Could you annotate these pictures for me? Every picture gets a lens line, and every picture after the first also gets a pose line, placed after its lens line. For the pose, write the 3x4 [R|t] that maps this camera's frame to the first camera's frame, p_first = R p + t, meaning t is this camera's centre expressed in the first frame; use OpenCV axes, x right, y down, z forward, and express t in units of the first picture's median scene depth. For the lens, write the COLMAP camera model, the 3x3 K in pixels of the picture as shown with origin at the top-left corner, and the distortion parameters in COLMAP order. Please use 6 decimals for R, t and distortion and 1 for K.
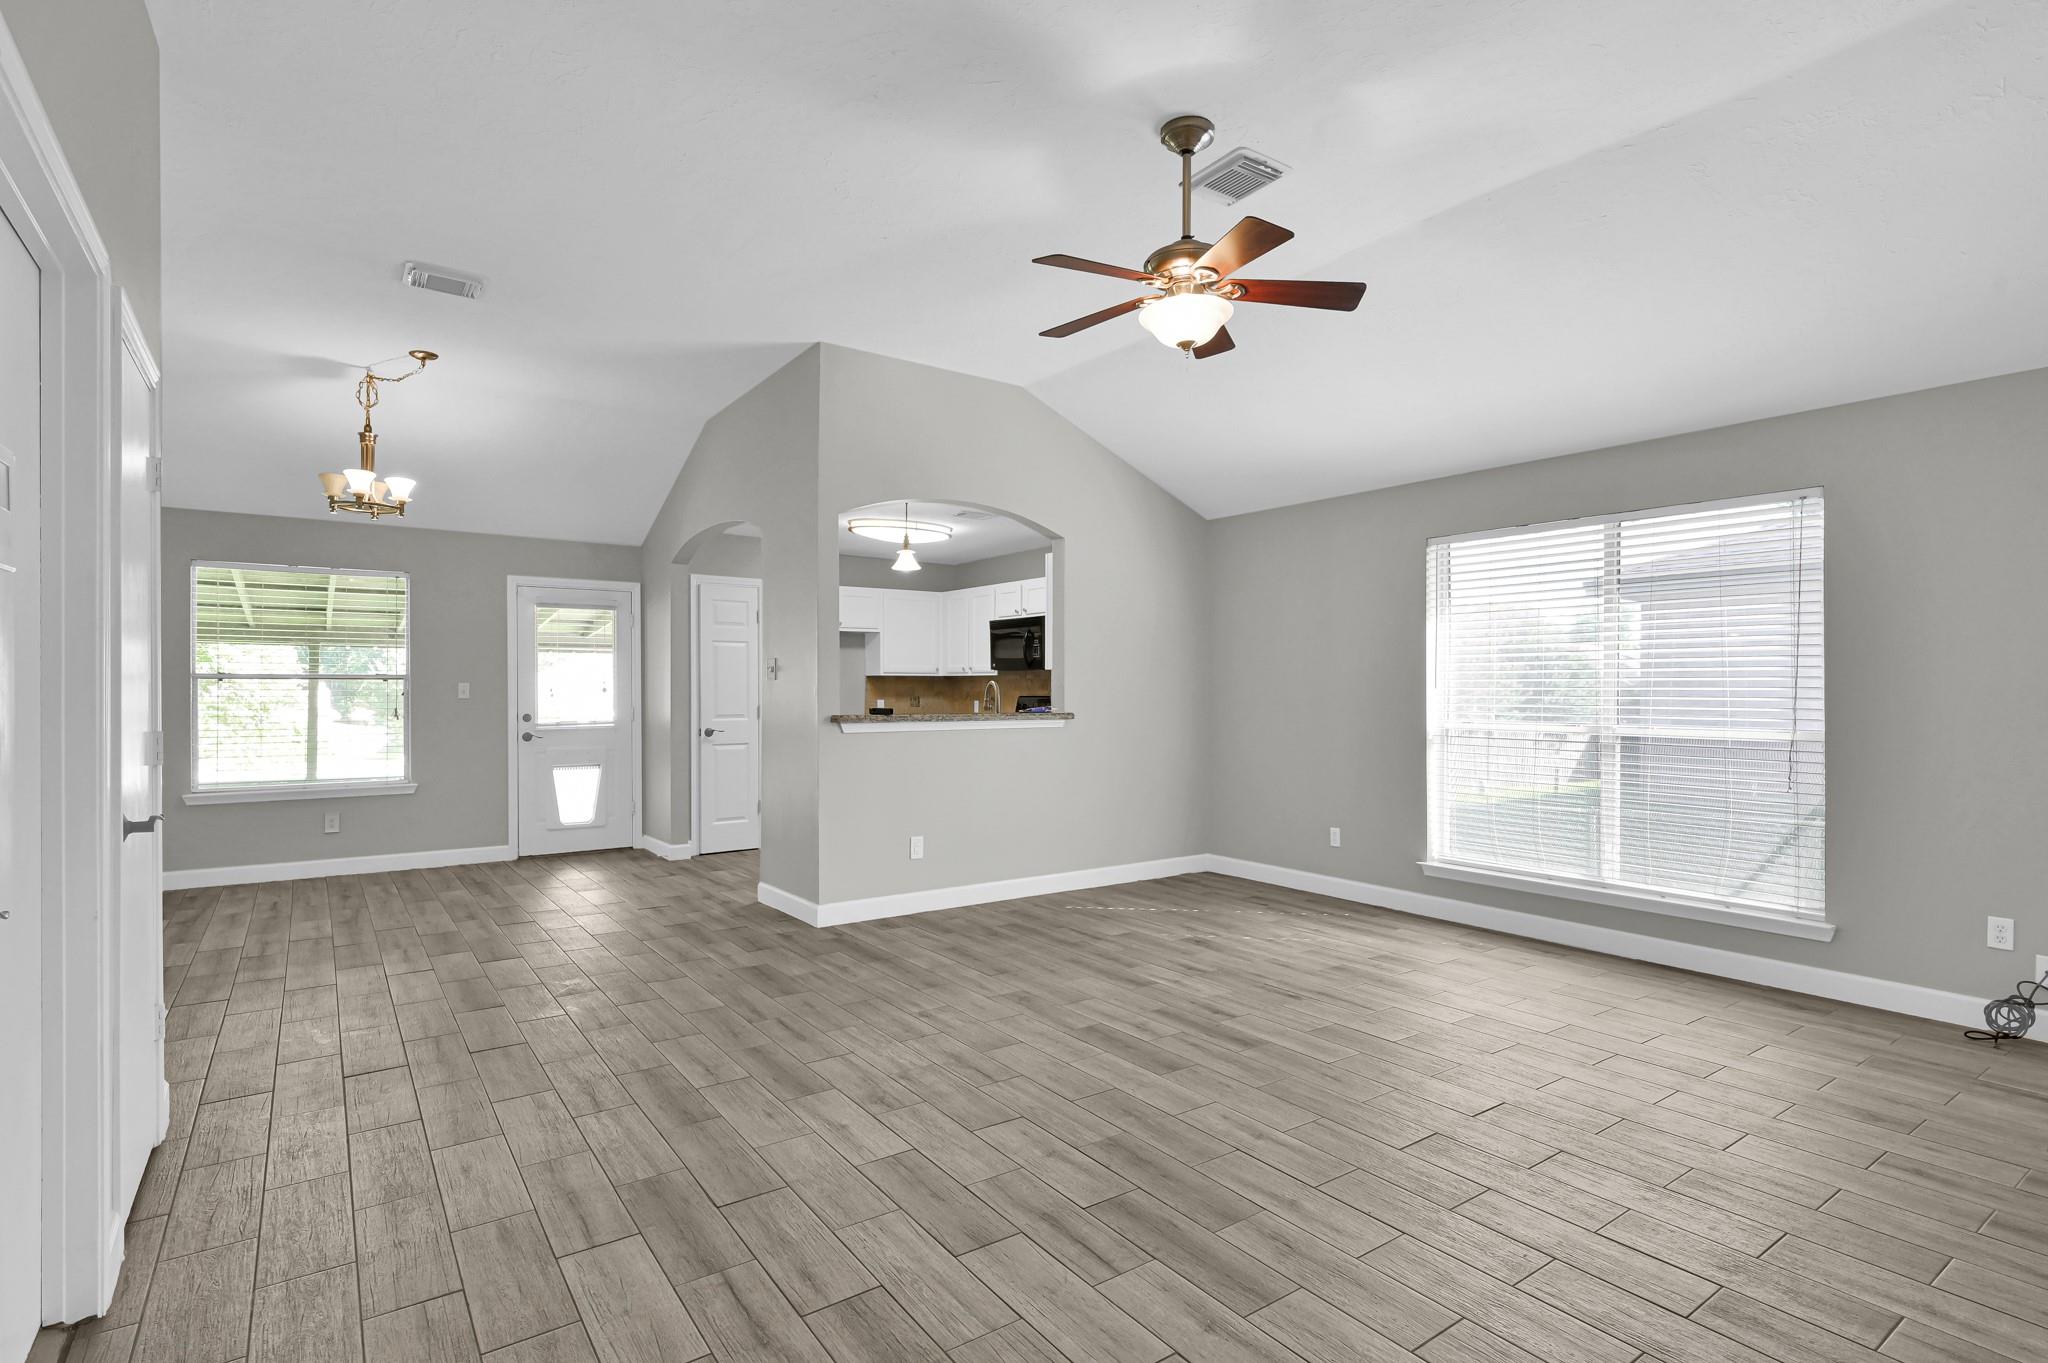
lens RADIAL K [[991.7, 0, 1021.2], [0, 991.7, 690.1], [0, 0, 1]] dist [0.002093, -0.003315]
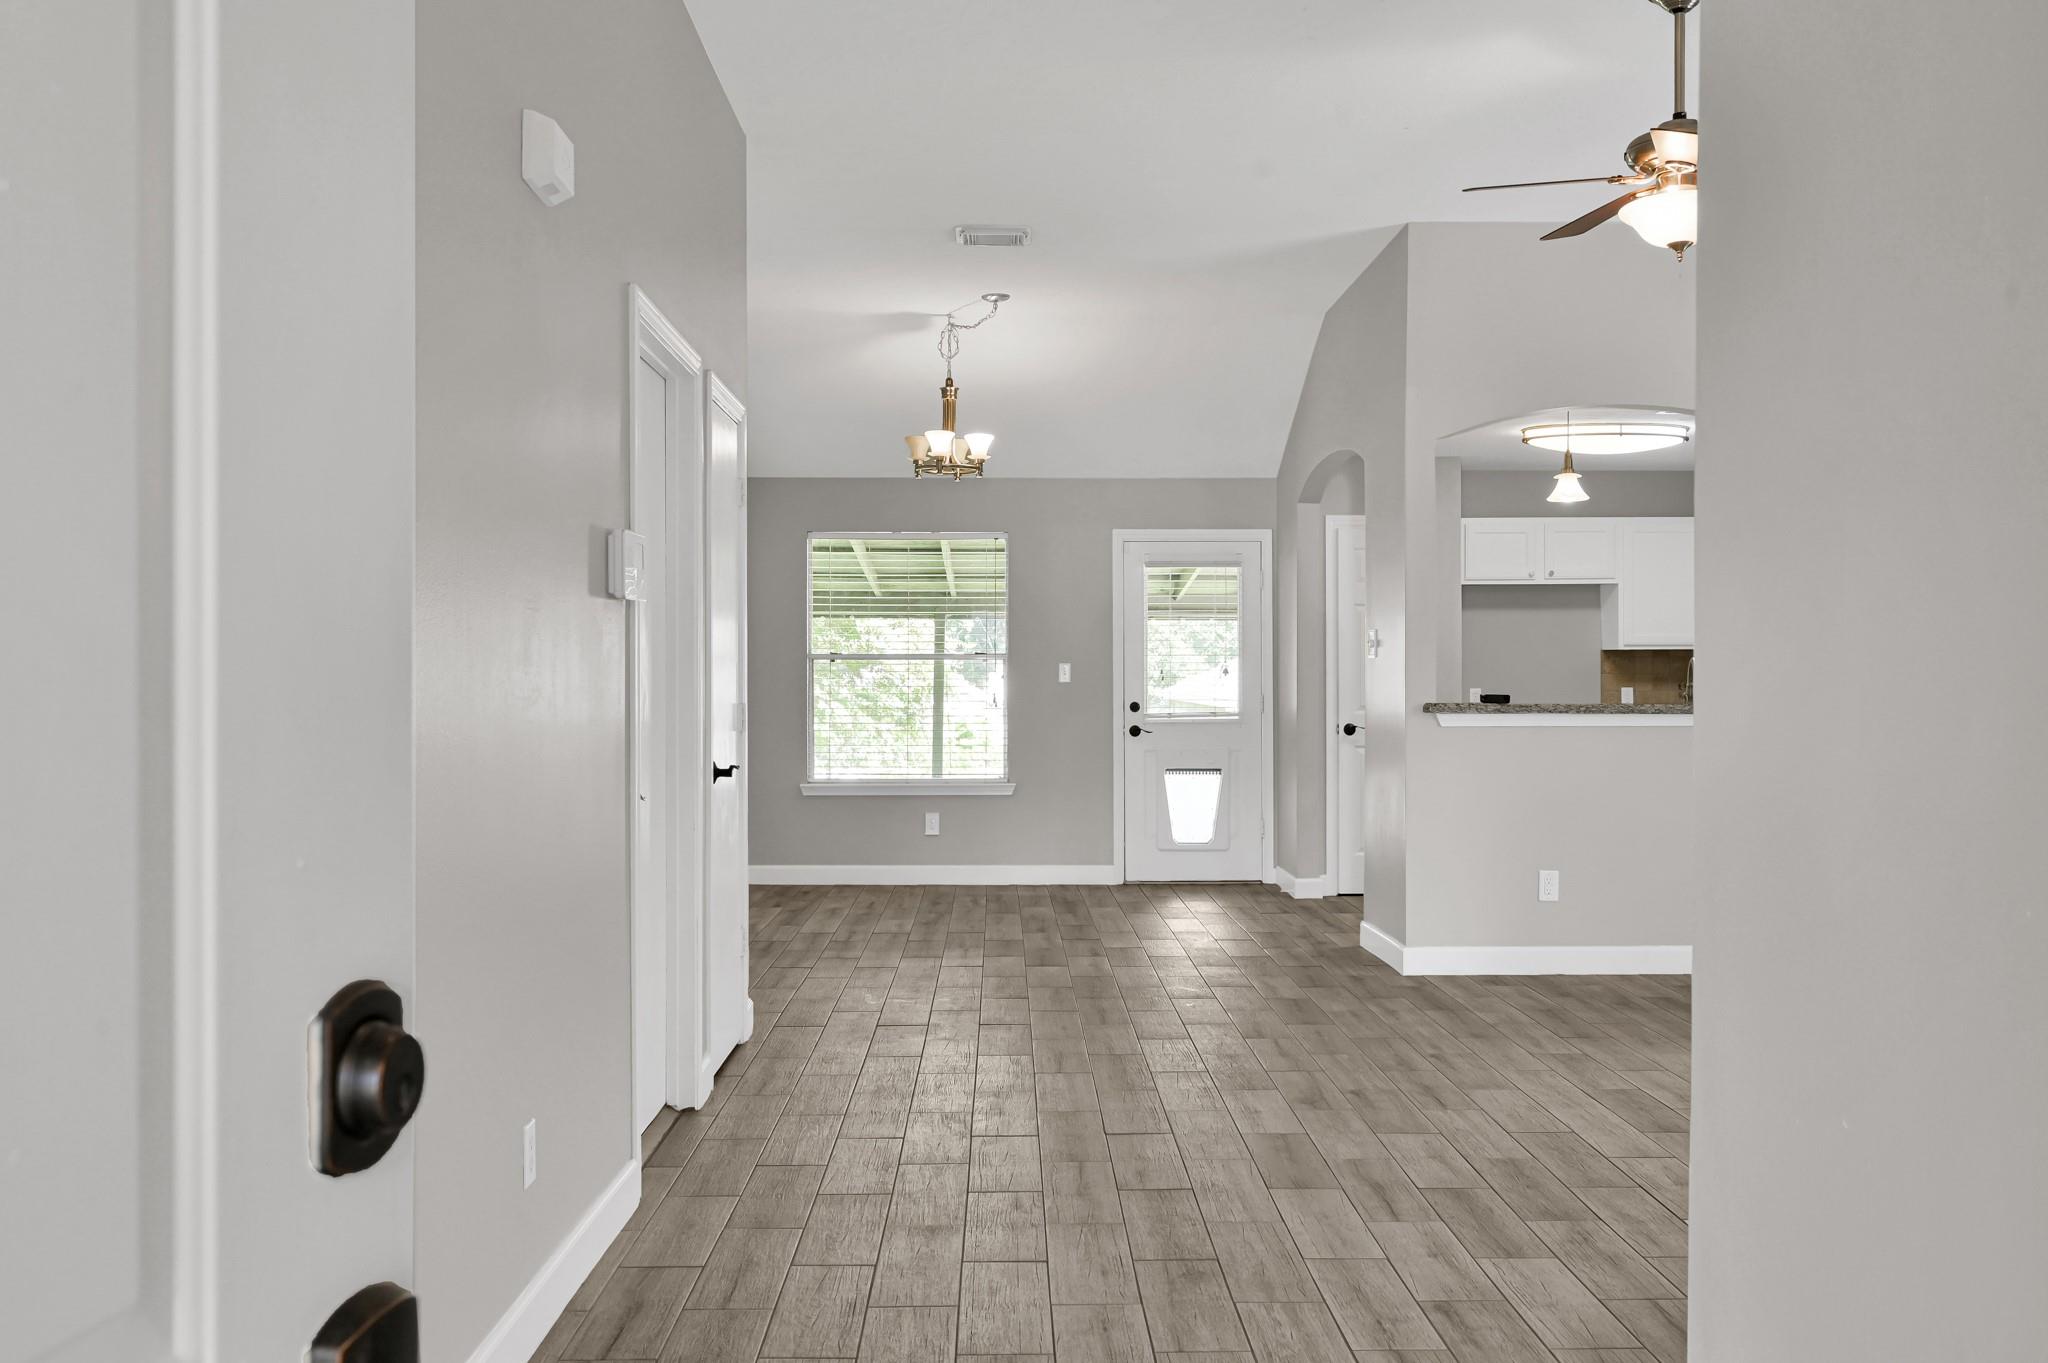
lens RADIAL K [[1763.9, 0, 1041.2], [0, 1763.9, 676.5], [0, 0, 1]] dist [-0.023273, 0.006480]
pose [[0.827972, -0.000012, -0.560769, 0.323748], [0.000498, 1.000000, 0.000714, 0.003519], [0.560769, -0.000871, 0.827972, -0.294267]]
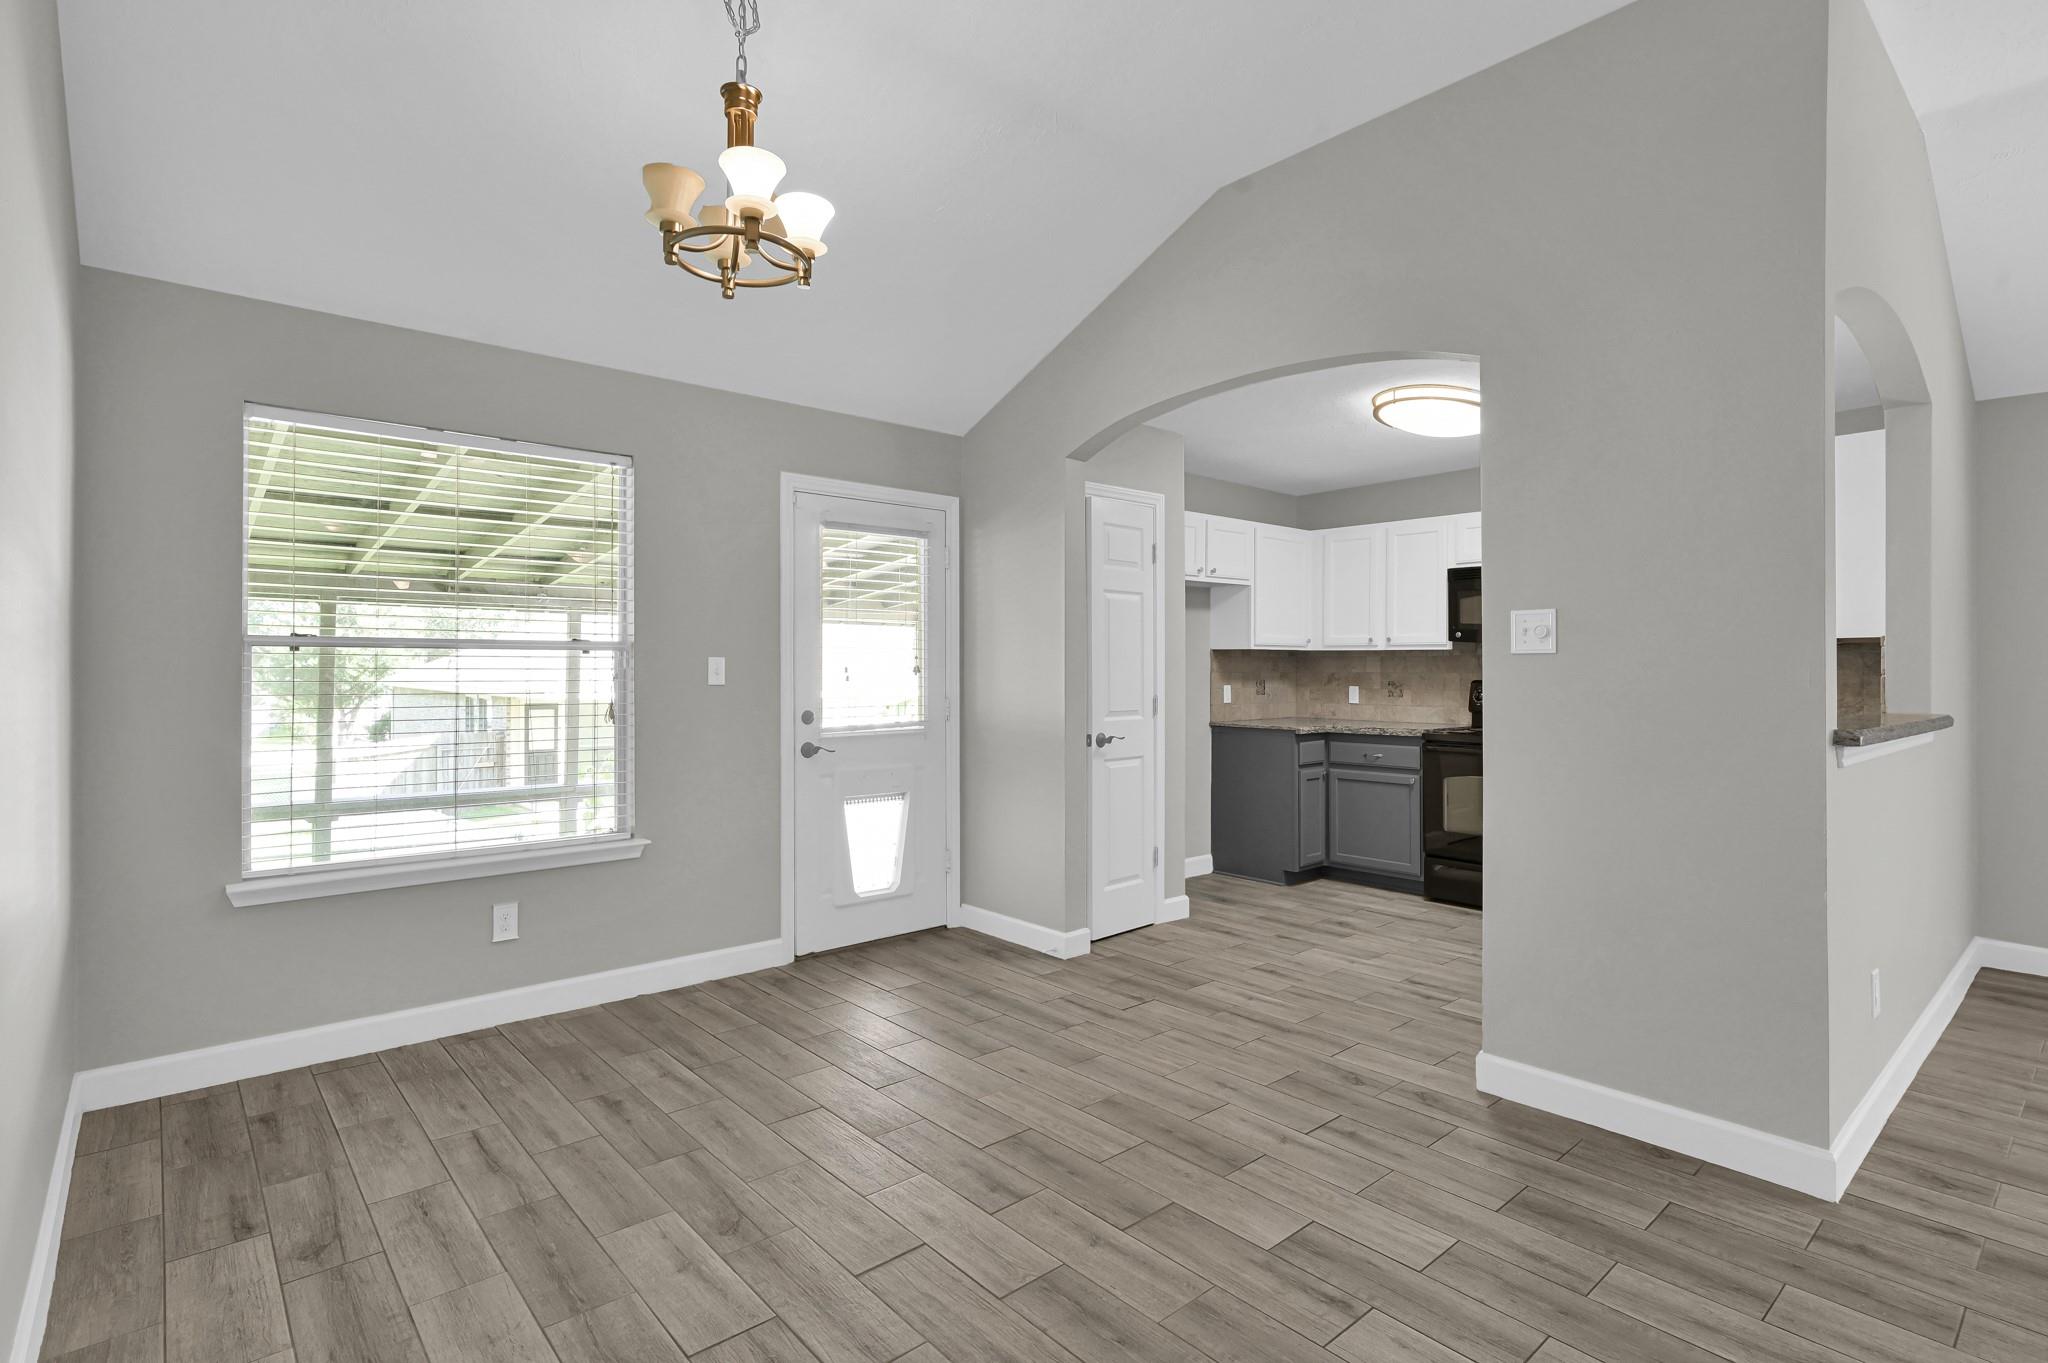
lens RADIAL K [[991.7, 0, 1037.4], [0, 991.7, 674.5], [0, 0, 1]] dist [0.002093, -0.003315]
pose [[0.994864, 0.002941, 0.101180, -0.592537], [-0.003745, 0.999963, 0.007755, -0.003538], [-0.101153, -0.008095, 0.994838, 0.567901]]
